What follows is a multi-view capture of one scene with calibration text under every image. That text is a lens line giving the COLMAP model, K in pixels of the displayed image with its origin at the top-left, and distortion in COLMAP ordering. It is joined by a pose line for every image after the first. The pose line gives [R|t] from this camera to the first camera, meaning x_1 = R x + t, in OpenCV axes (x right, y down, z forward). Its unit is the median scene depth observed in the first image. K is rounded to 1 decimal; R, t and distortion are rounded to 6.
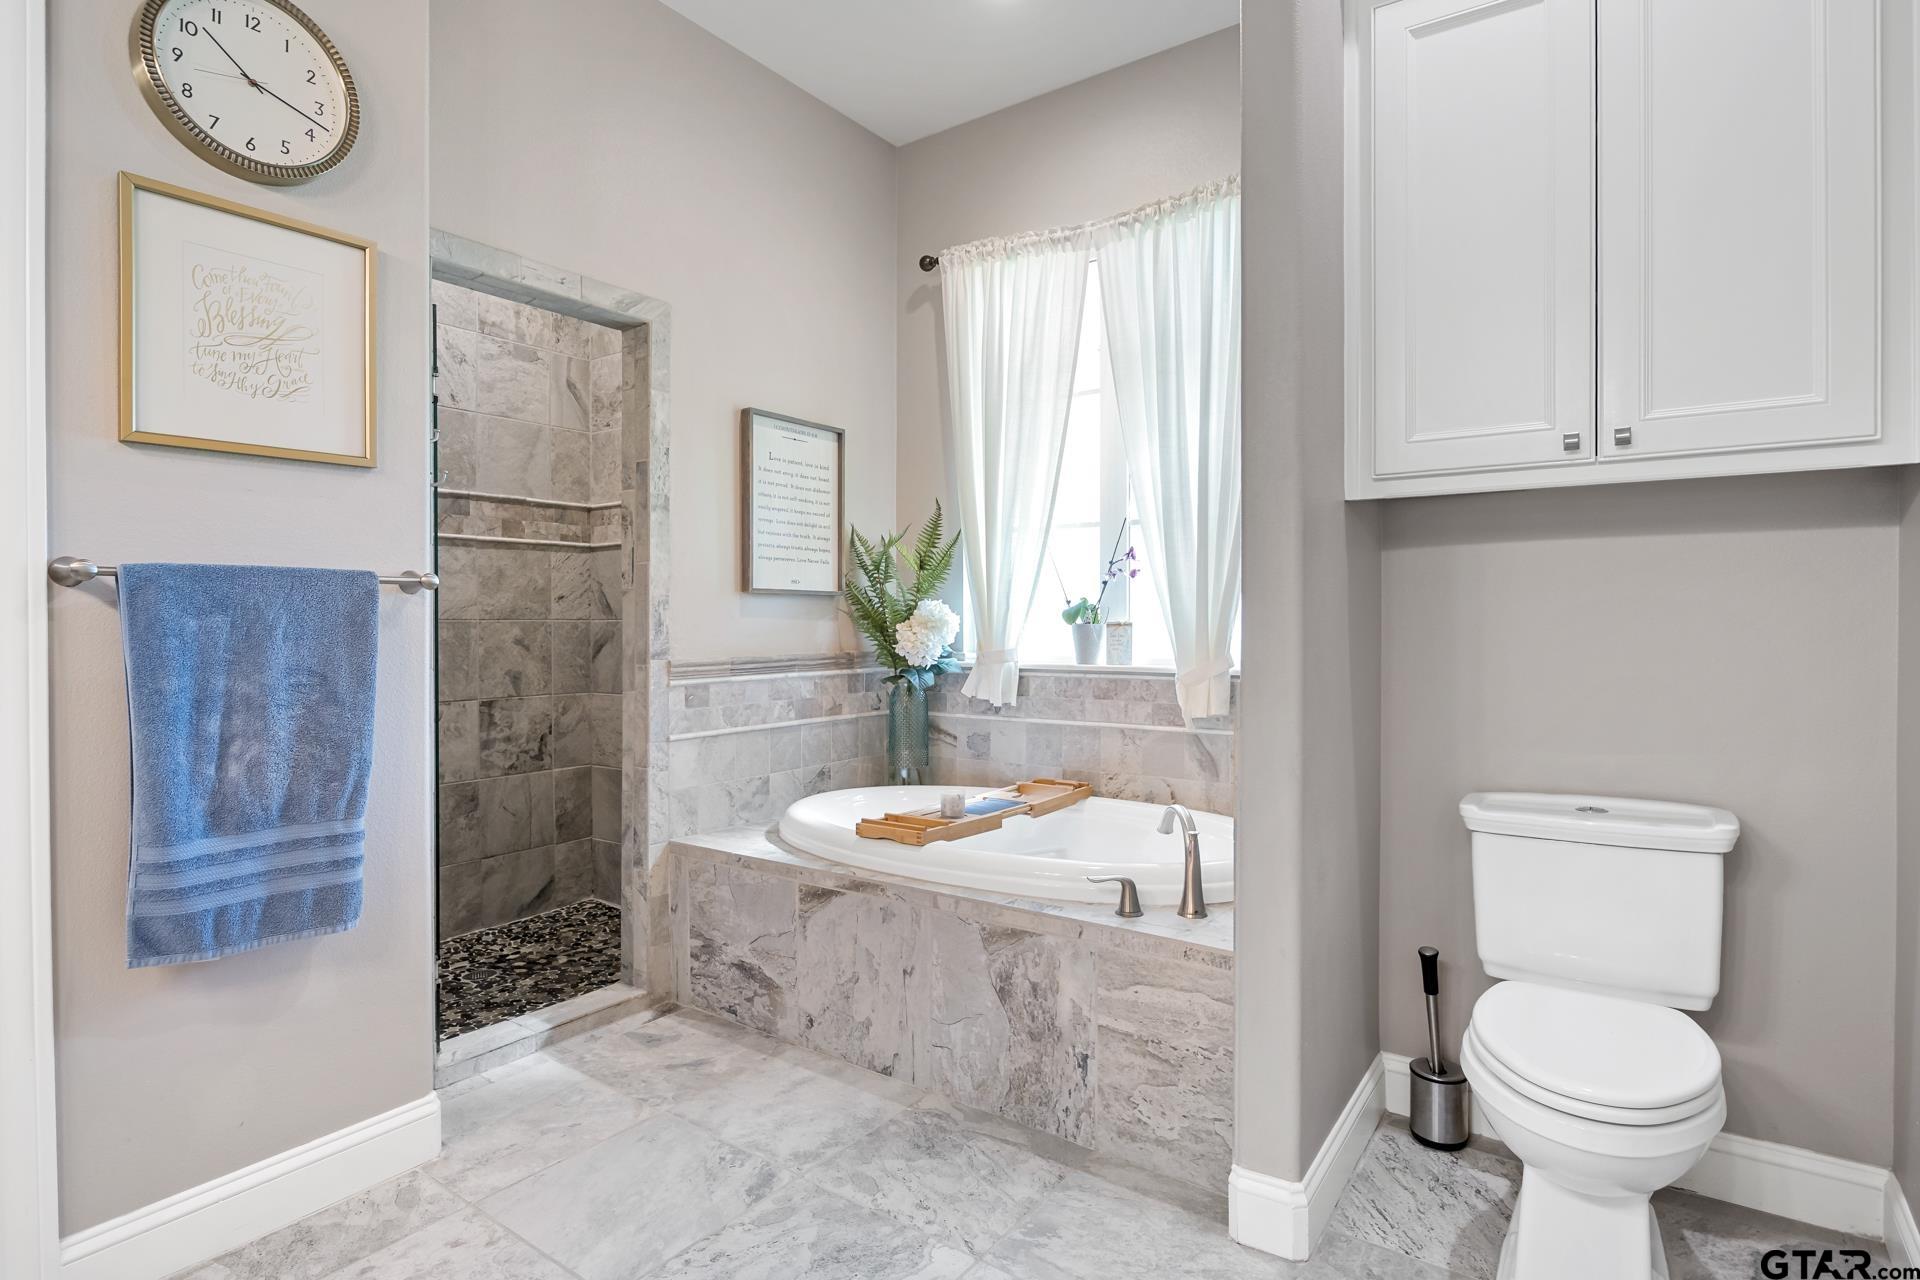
lens RADIAL K [[975.6, 0, 962.4], [0, 975.6, 626.4], [0, 0, 1]] dist [-0.010407, -0.000014]
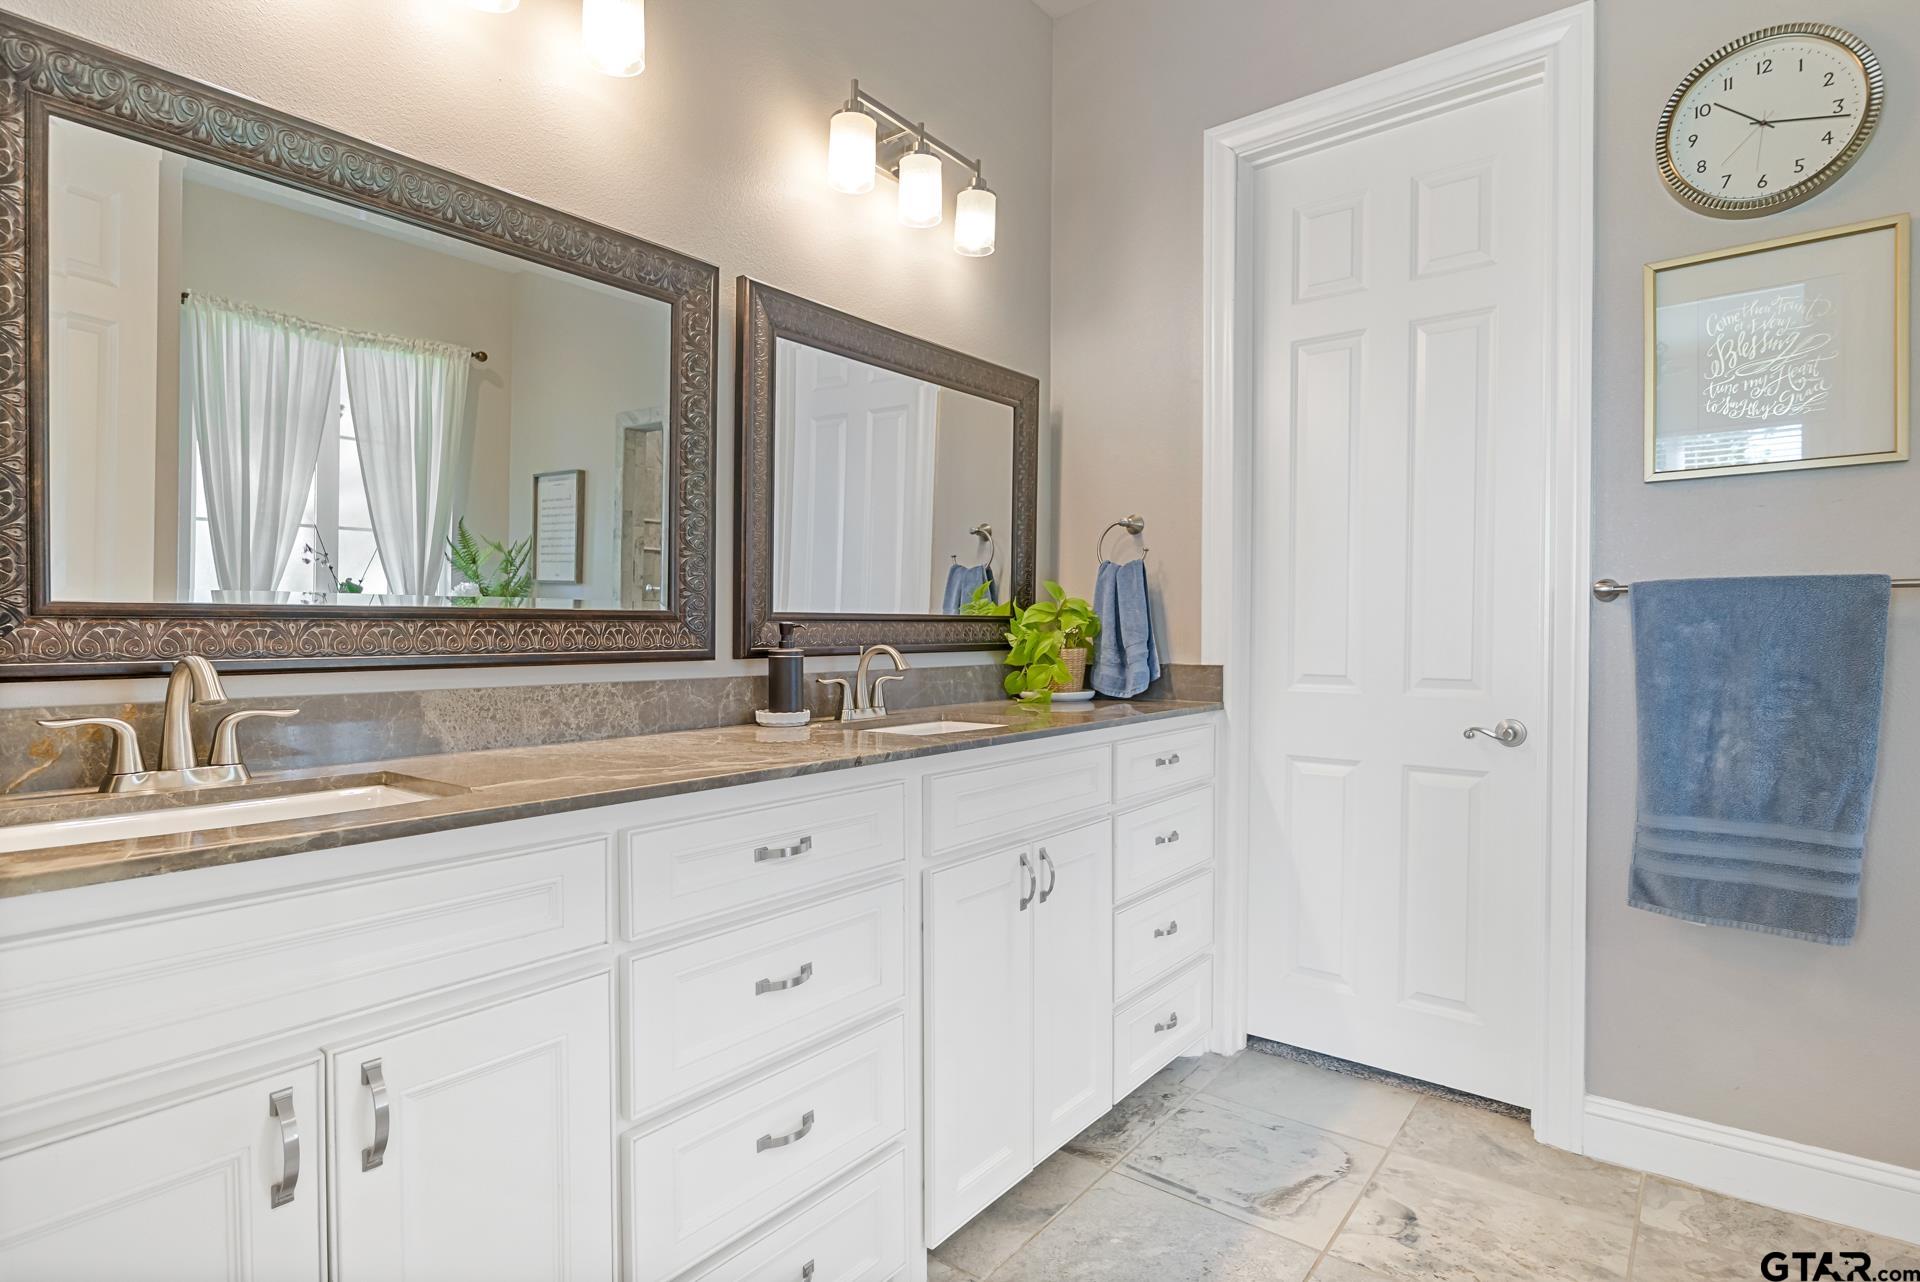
lens RADIAL K [[975.6, 0, 958.9], [0, 975.6, 643.6], [0, 0, 1]] dist [-0.010407, -0.000014]
pose [[-0.053257, 0.009565, -0.998535, 0.400477], [-0.005131, 0.999938, 0.009852, 0.005749], [0.998568, 0.005648, -0.053204, 0.181943]]
